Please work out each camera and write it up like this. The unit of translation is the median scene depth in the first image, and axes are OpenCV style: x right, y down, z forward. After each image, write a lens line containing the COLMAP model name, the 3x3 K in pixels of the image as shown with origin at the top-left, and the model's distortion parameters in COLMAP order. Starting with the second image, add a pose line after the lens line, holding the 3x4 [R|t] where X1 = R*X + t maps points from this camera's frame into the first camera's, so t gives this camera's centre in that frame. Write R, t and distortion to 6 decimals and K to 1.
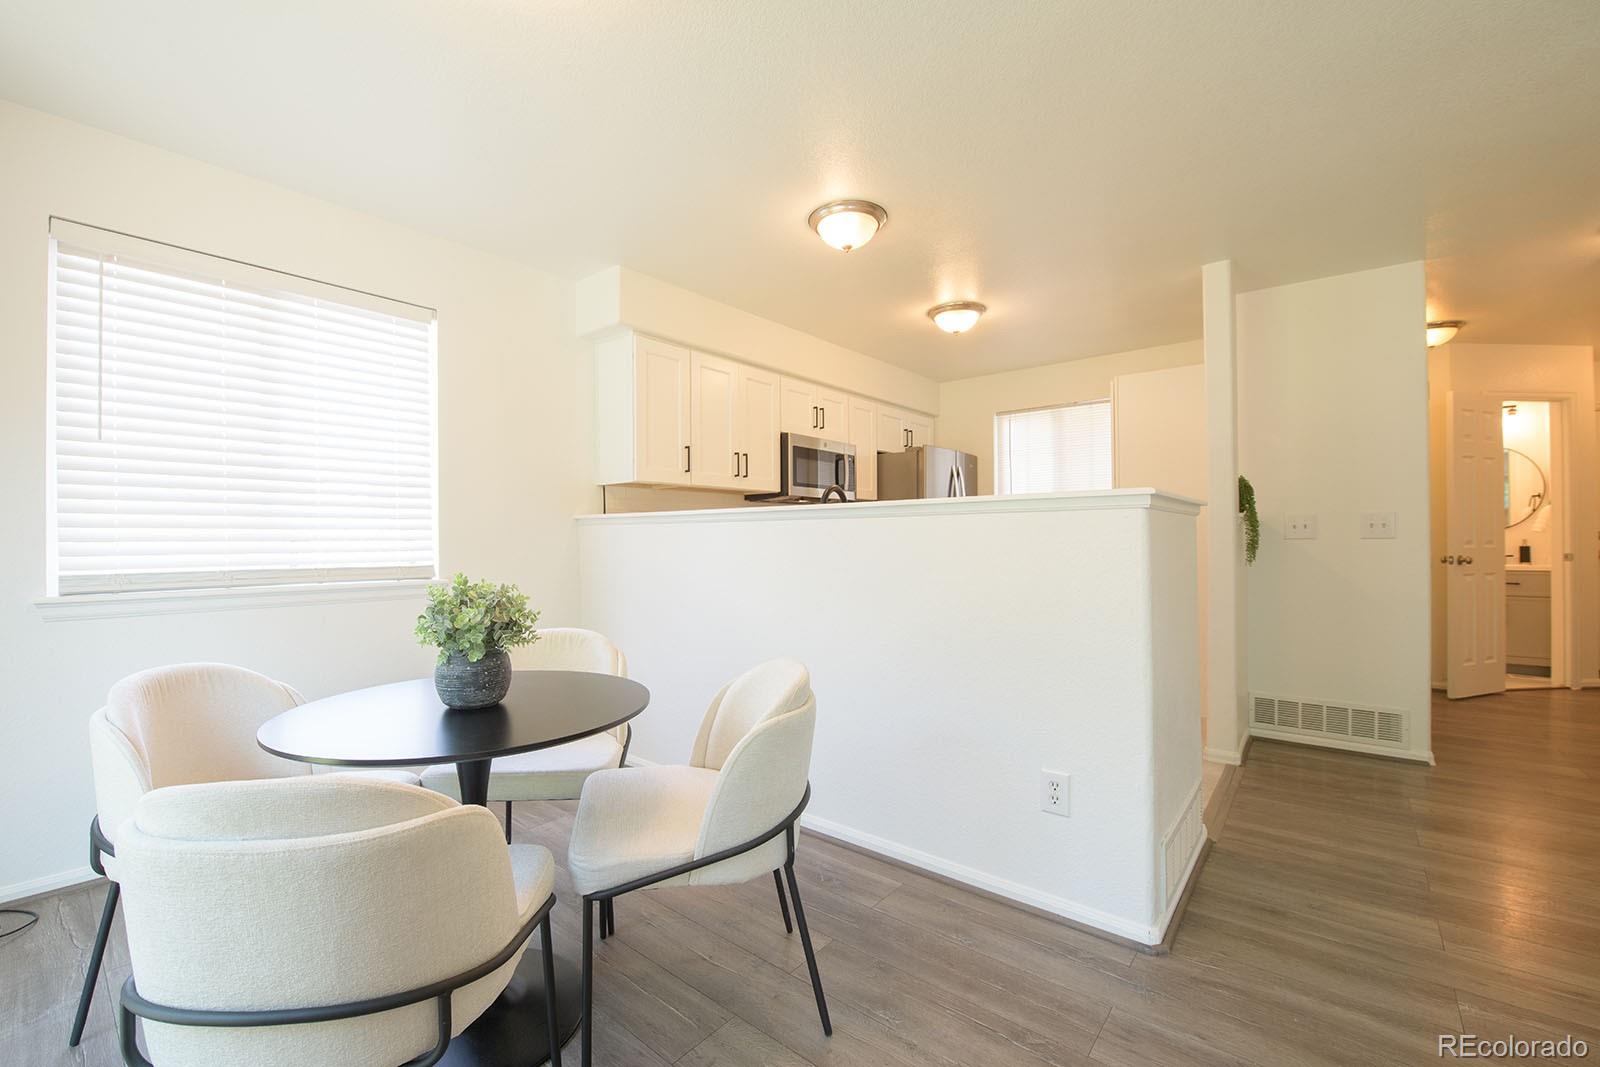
lens RADIAL K [[661.9, 0, 745.1], [0, 661.9, 538.2], [0, 0, 1]] dist [-0.027684, -0.000056]
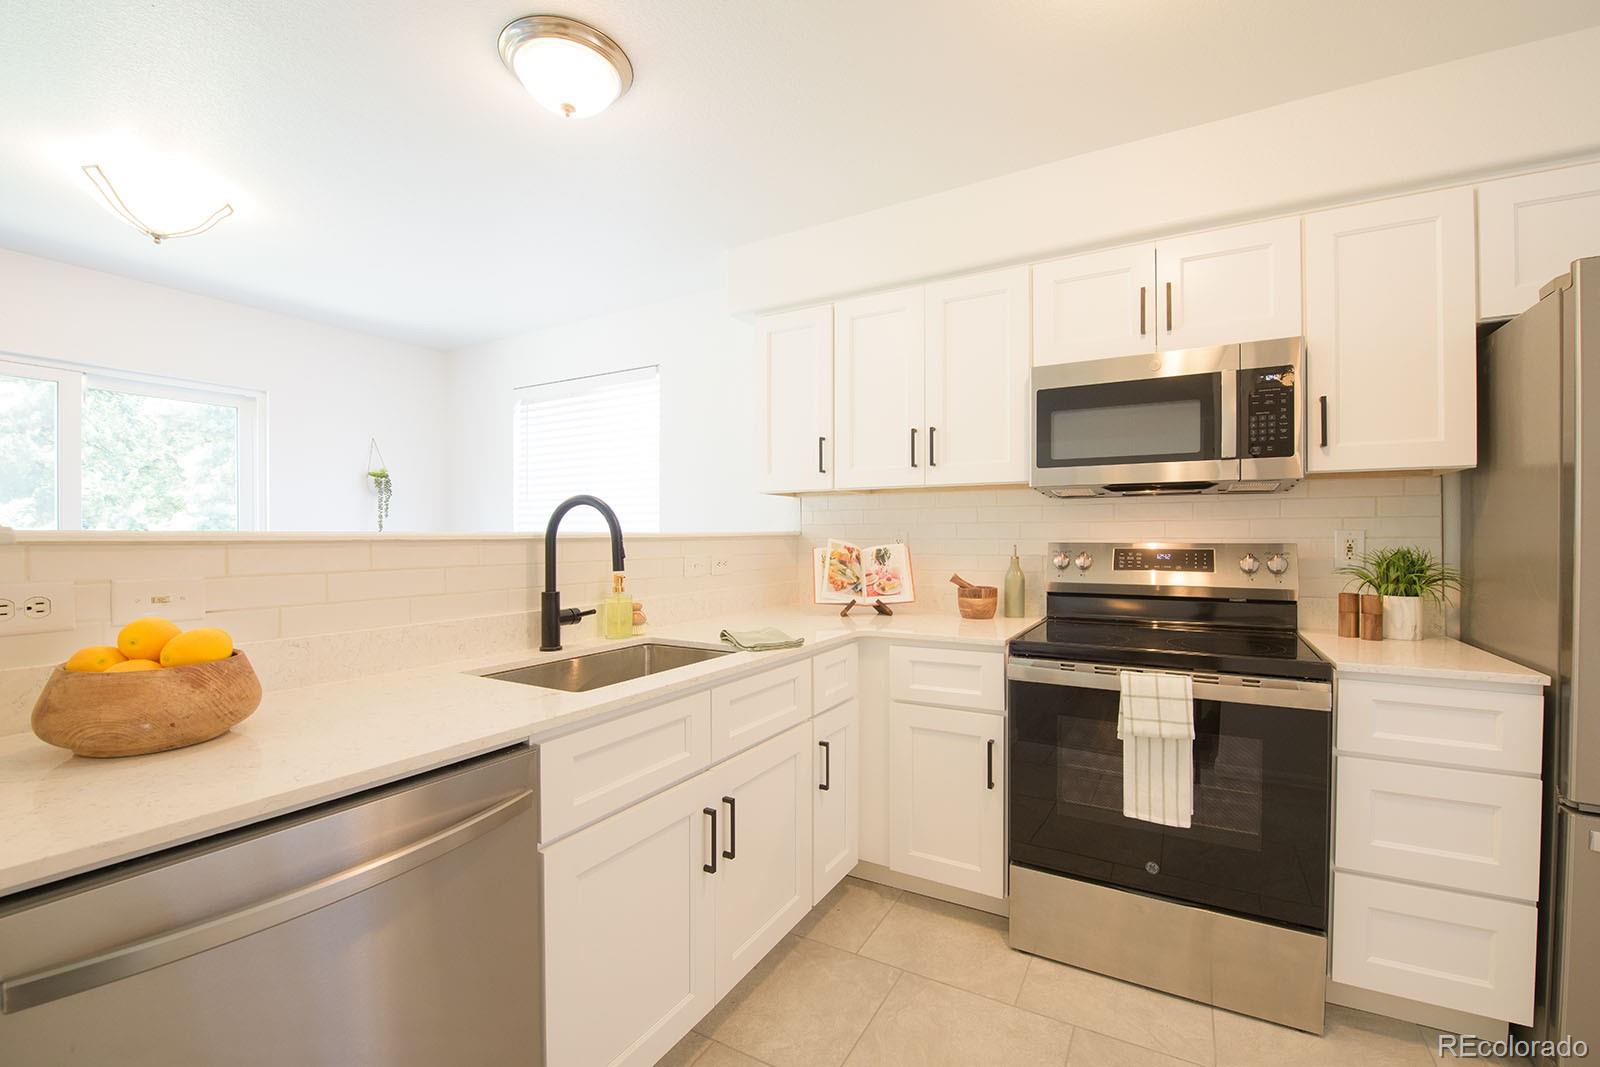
lens RADIAL K [[659.2, 0, 823.2], [0, 659.2, 532.5], [0, 0, 1]] dist [-0.015501, -0.000152]
pose [[0.224341, -0.003678, -0.974504, 0.856201], [-0.000365, 0.999992, -0.003858, -0.042093], [0.974511, 0.001221, 0.224338, 1.143463]]
